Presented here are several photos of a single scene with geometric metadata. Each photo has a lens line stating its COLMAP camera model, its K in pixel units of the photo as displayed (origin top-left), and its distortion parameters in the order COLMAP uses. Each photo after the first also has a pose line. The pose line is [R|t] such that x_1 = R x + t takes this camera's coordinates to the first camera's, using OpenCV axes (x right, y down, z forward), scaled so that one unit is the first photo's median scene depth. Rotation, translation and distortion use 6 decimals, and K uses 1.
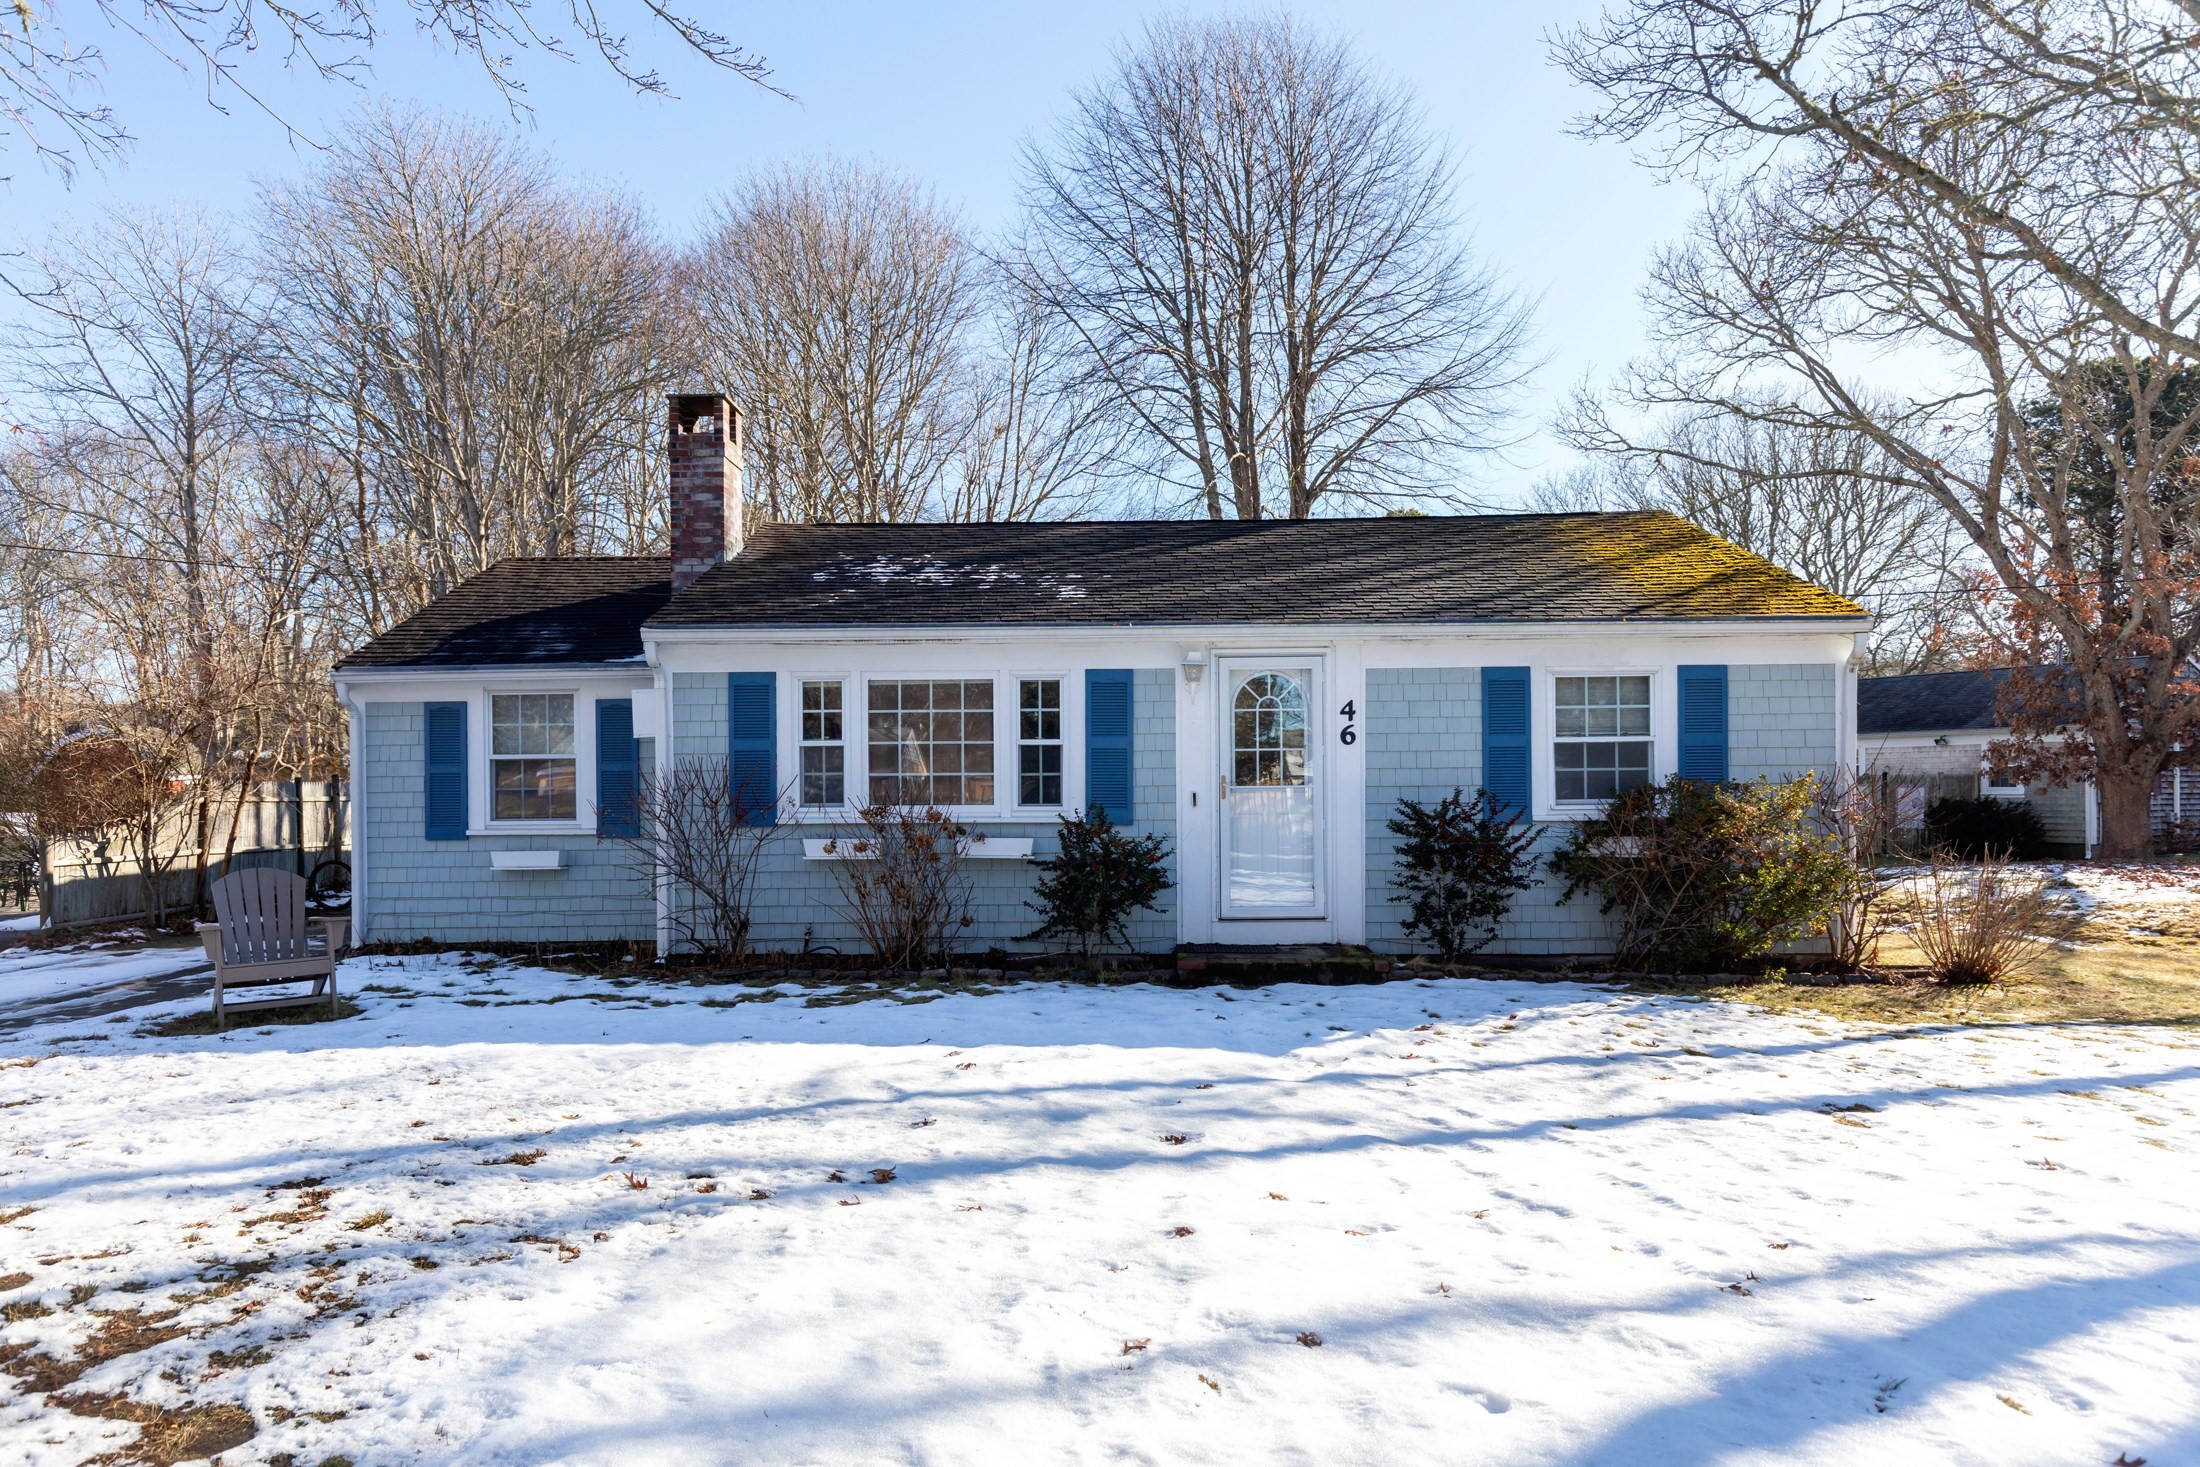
lens RADIAL K [[1400.6, 0, 1099.6], [0, 1400.6, 749.4], [0, 0, 1]] dist [-0.000078, 0.000204]
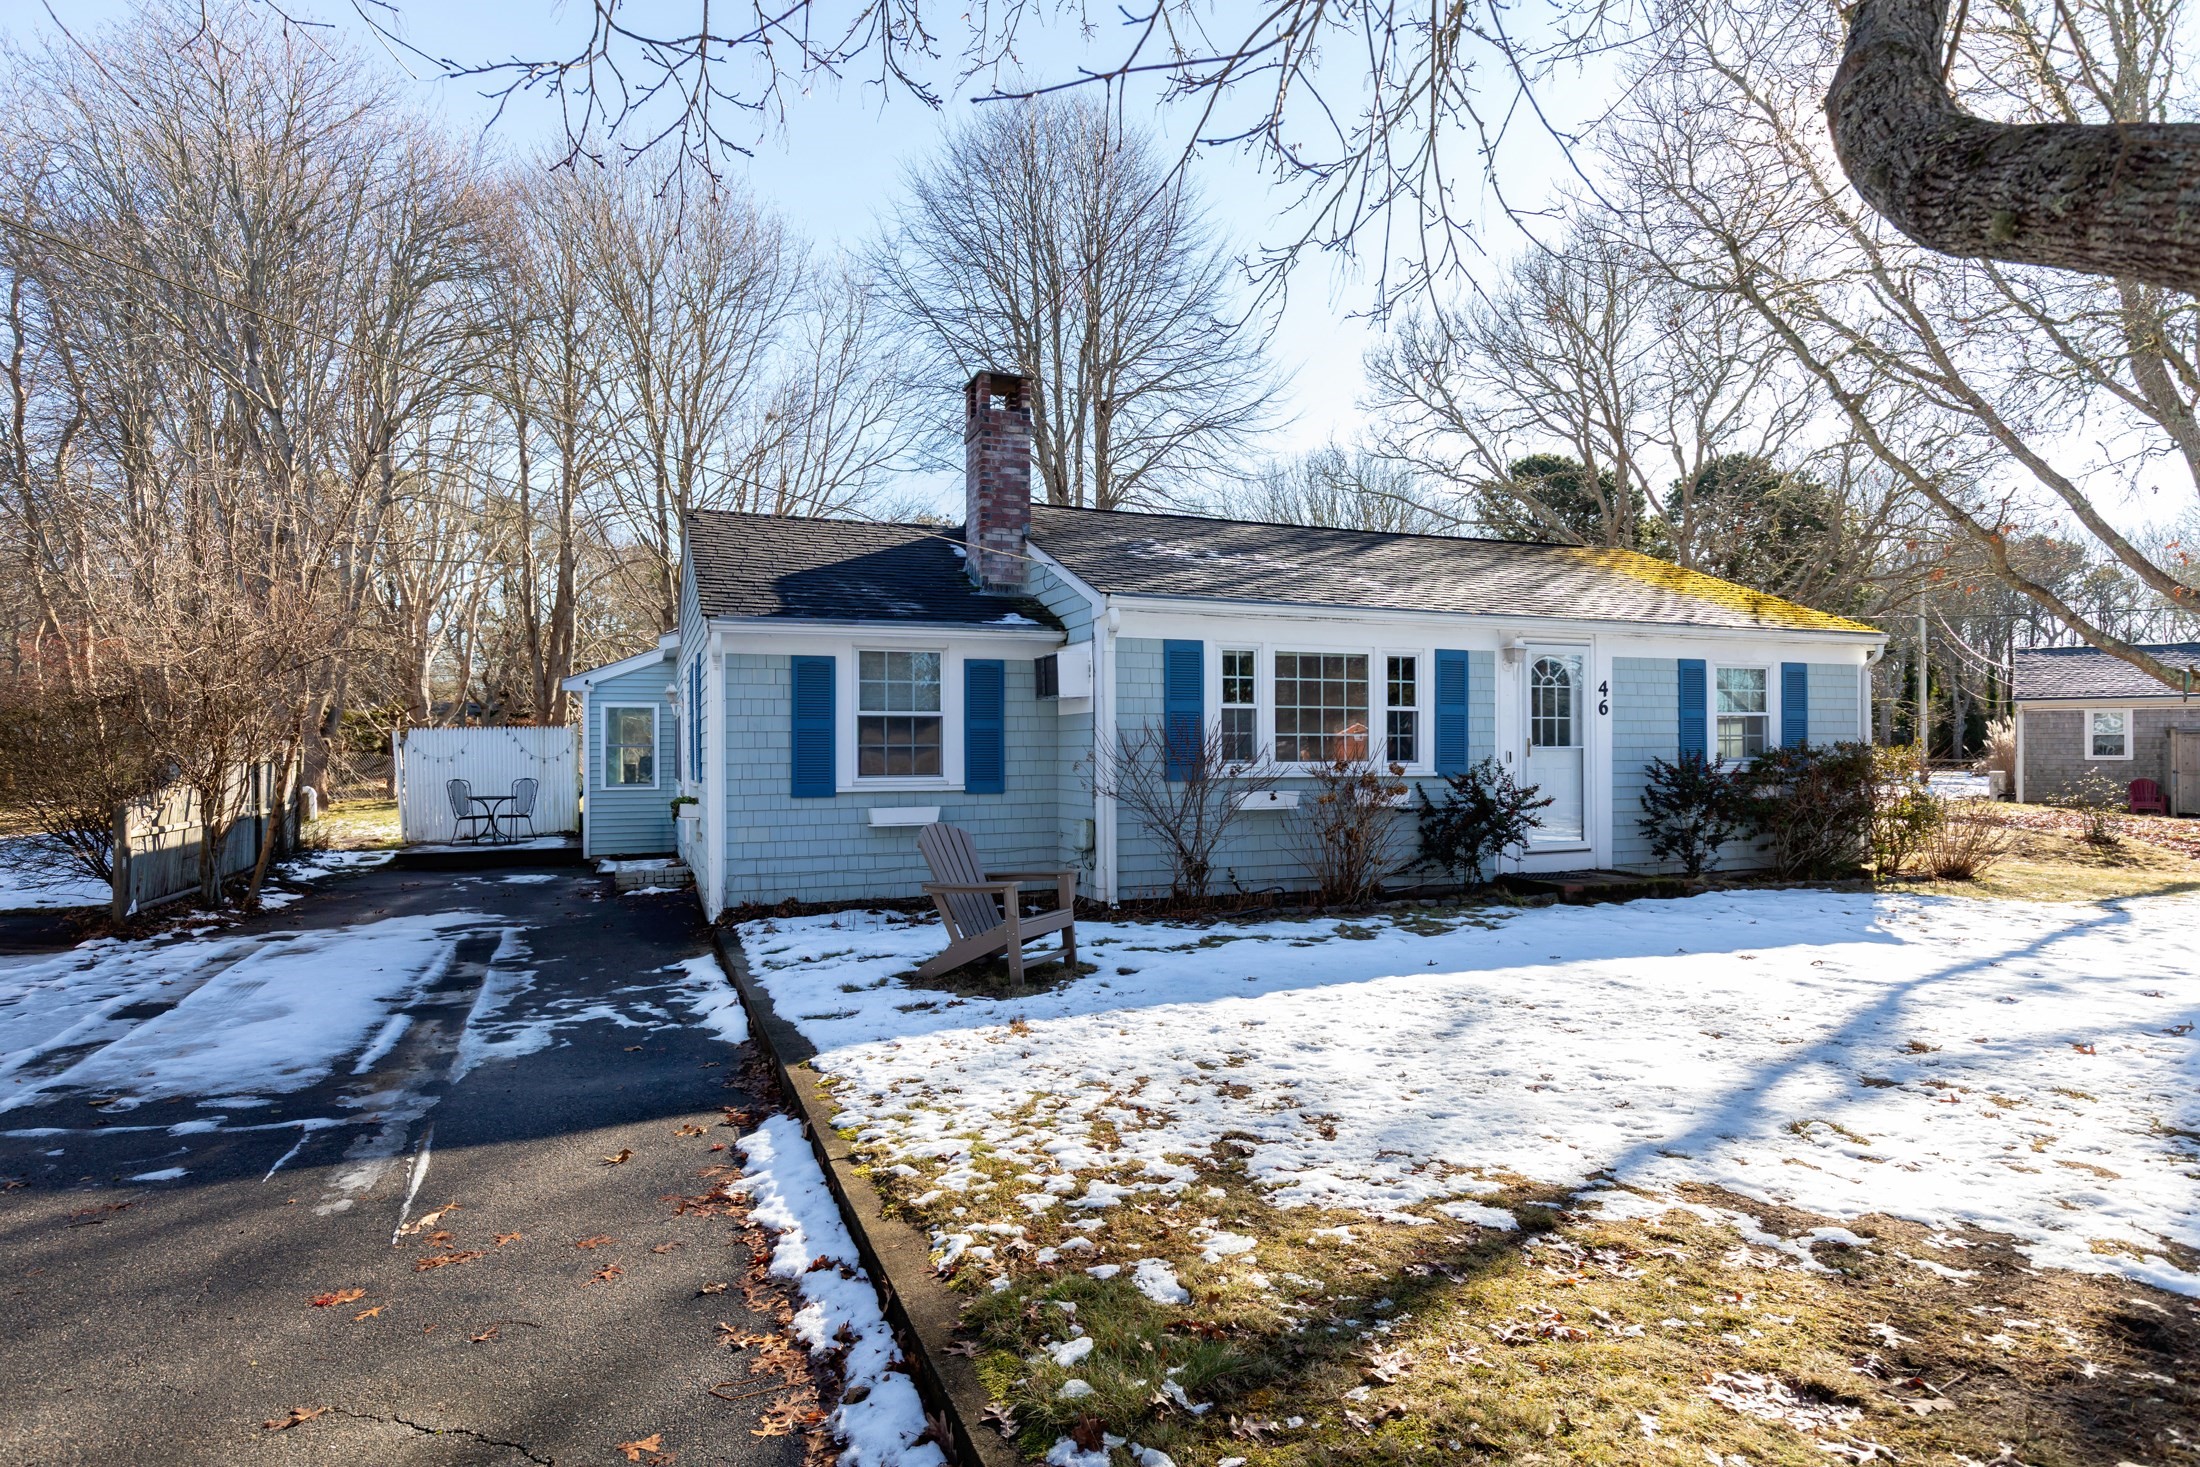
lens RADIAL K [[1217.1, 0, 1099.3], [0, 1217.1, 721.4], [0, 0, 1]] dist [0.002750, -0.000037]
pose [[0.915848, 0.014638, 0.401258, -0.687834], [-0.014054, 0.999892, -0.004398, 0.013862], [-0.401279, -0.001612, 0.915954, 0.156669]]
